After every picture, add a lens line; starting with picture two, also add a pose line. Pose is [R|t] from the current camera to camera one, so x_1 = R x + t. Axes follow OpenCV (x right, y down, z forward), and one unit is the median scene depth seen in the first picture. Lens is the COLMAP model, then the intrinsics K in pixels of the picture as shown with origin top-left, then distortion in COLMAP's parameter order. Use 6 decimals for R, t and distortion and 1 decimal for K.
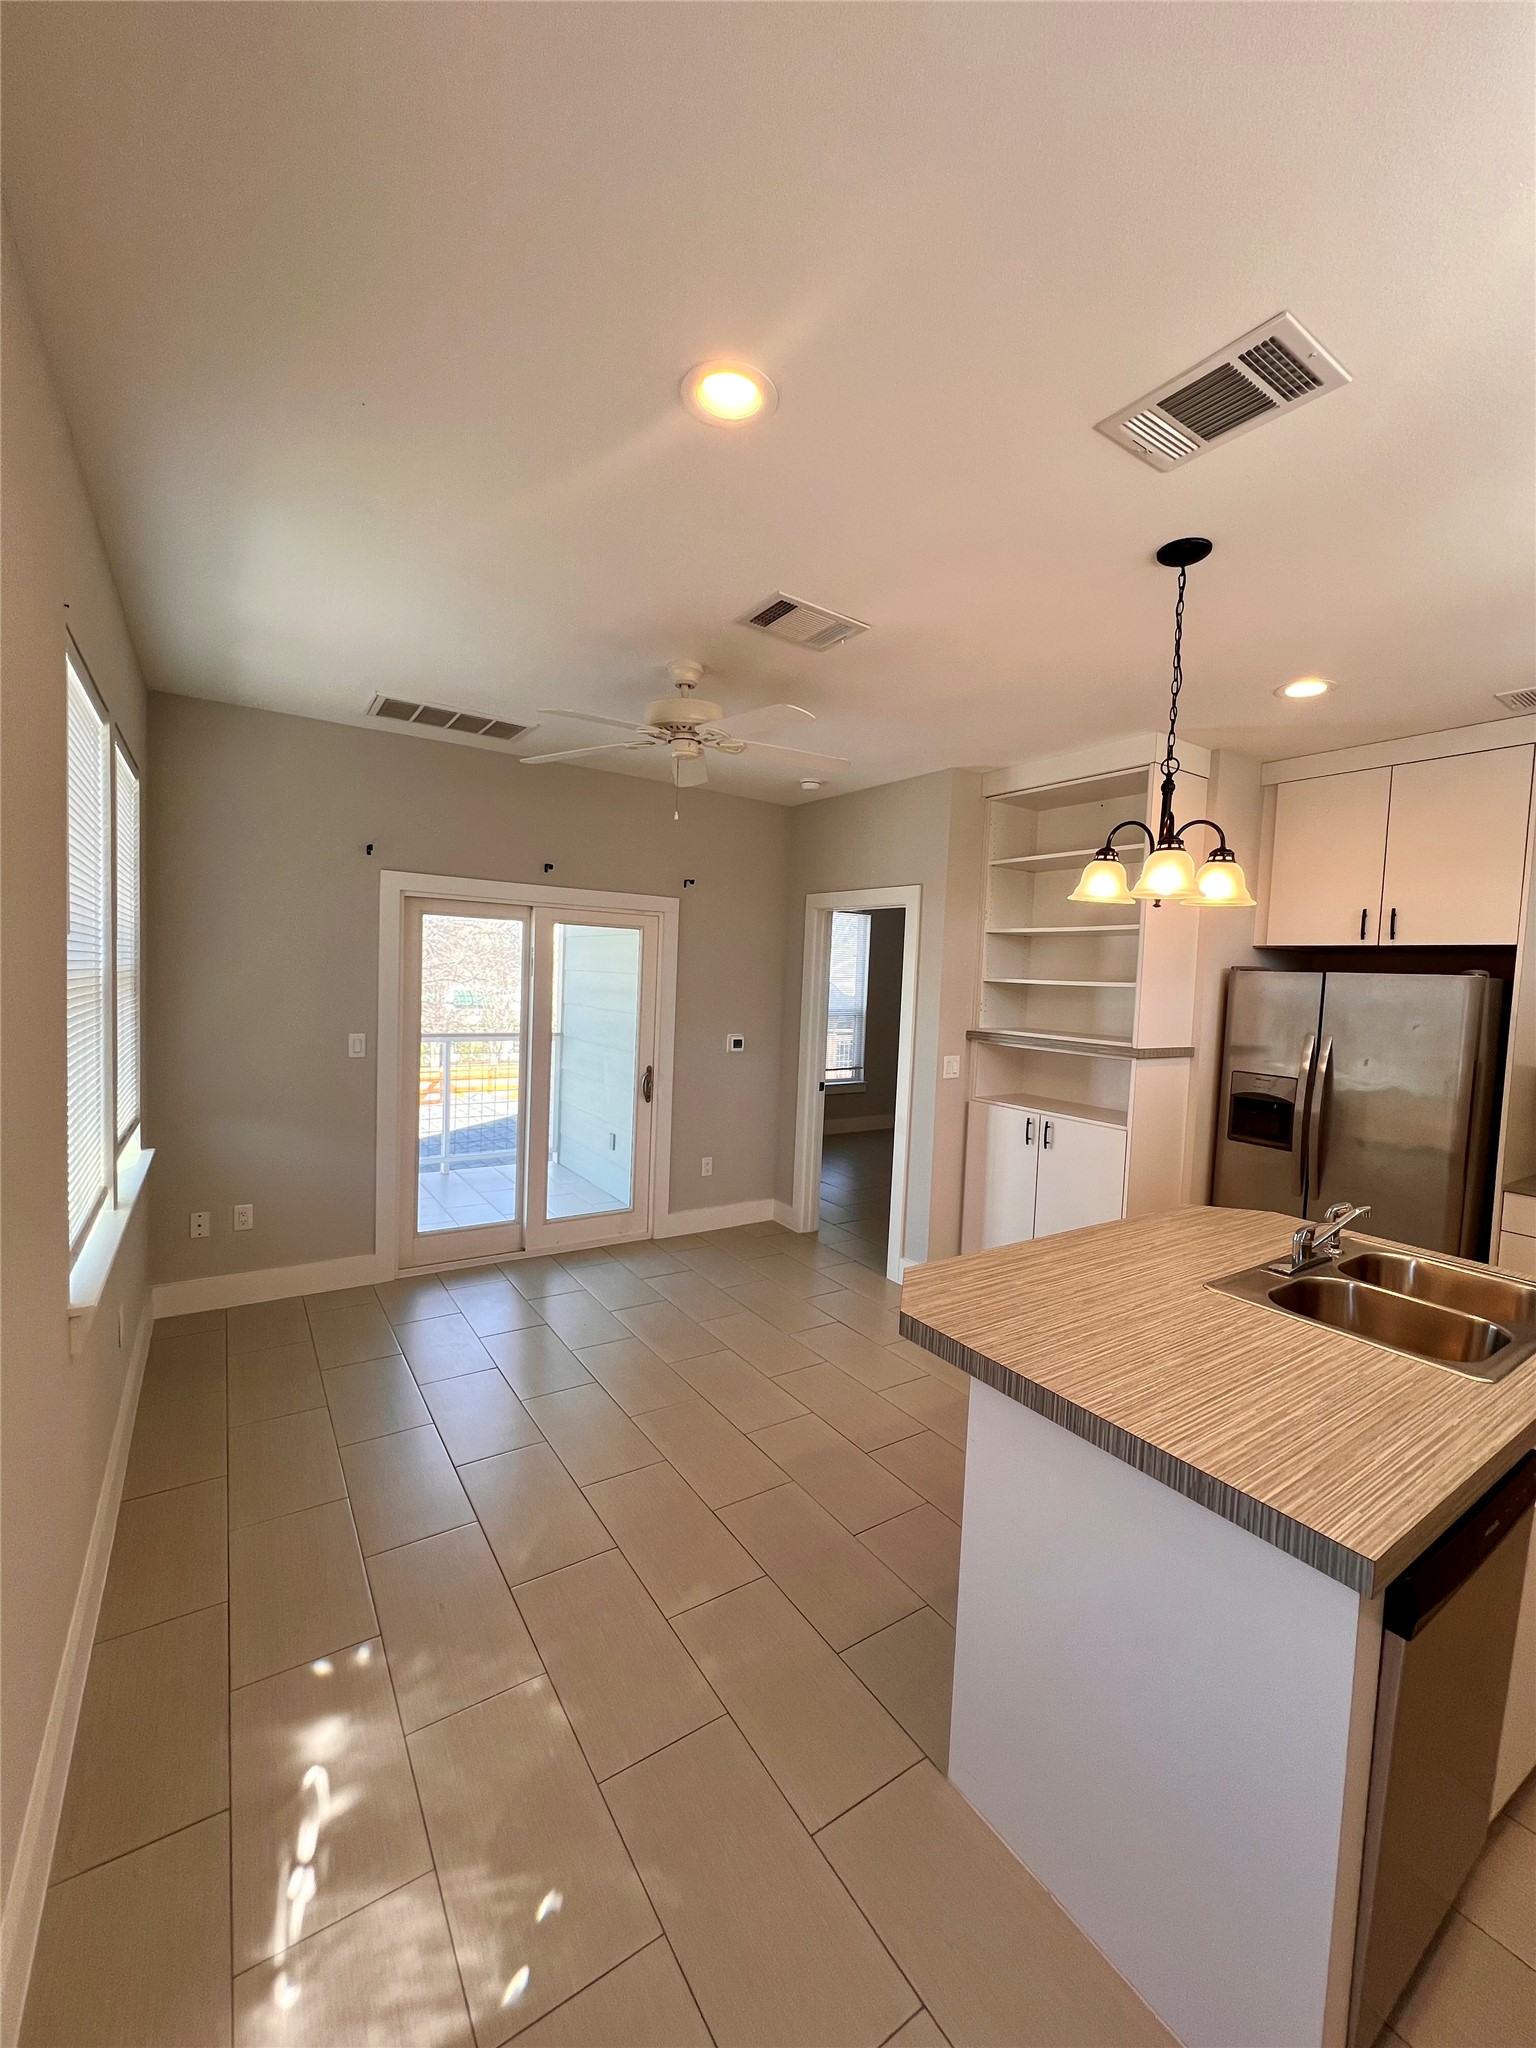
lens RADIAL K [[818.9, 0, 771.5], [0, 818.9, 1019.3], [0, 0, 1]] dist [-0.001646, 0.000921]
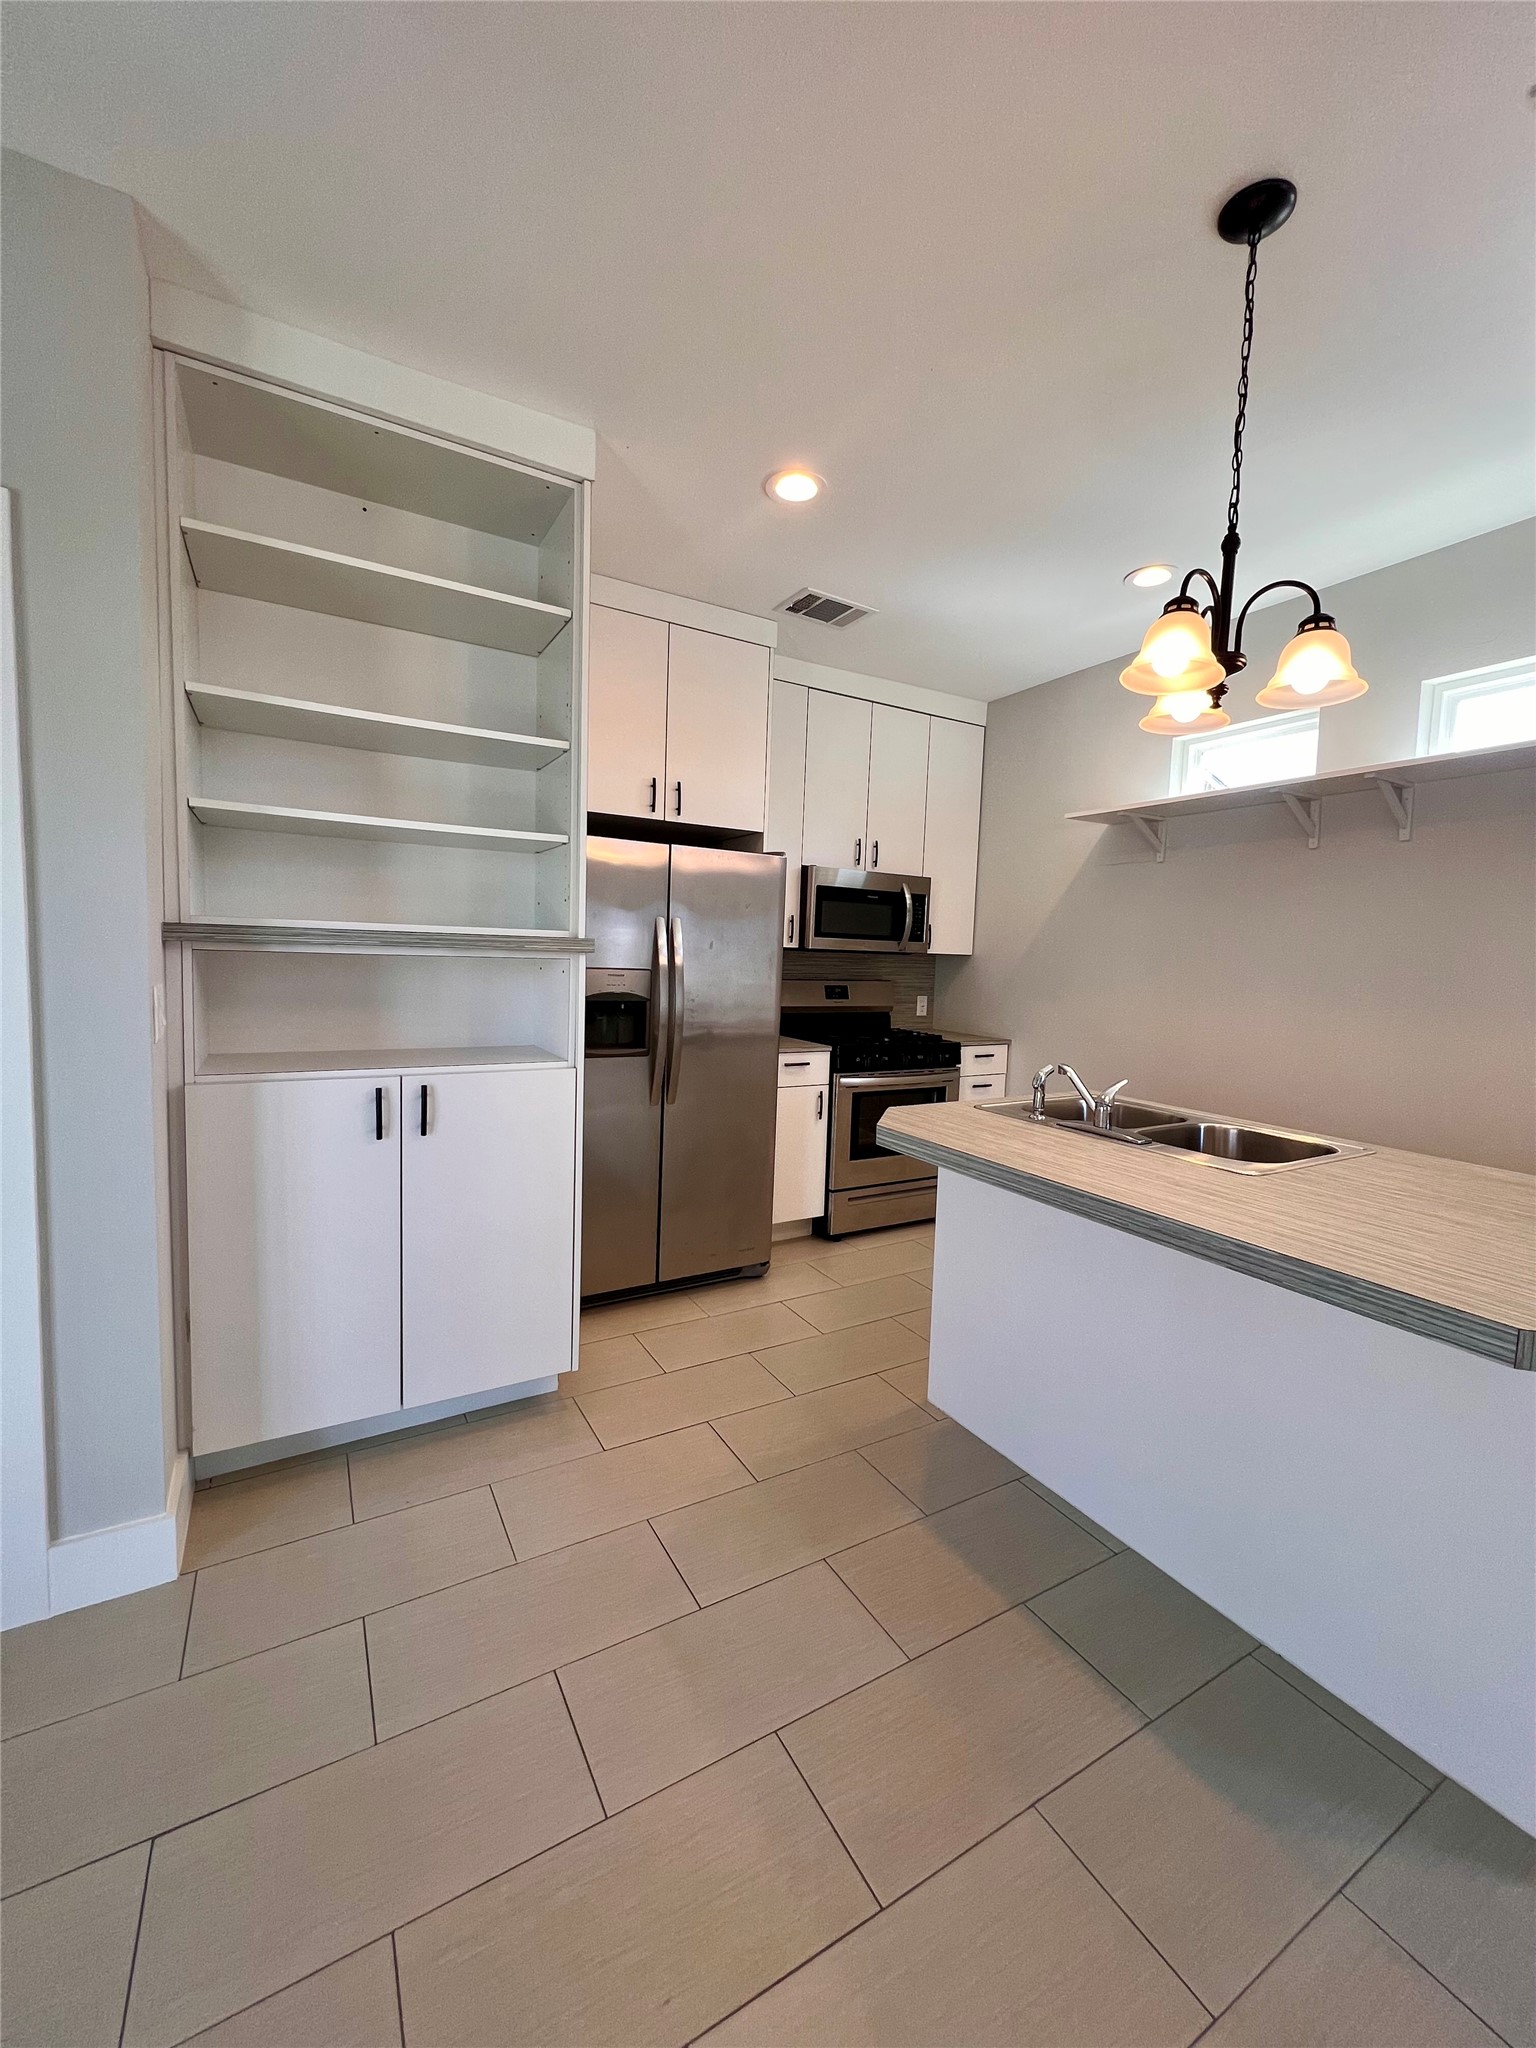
lens RADIAL K [[818.9, 0, 772.3], [0, 818.9, 1021.7], [0, 0, 1]] dist [-0.001646, 0.000921]
pose [[0.071047, -0.122595, 0.989911, -0.201689], [0.024860, 0.992328, 0.121110, 0.027151], [-0.997163, 0.016005, 0.073550, 0.833804]]
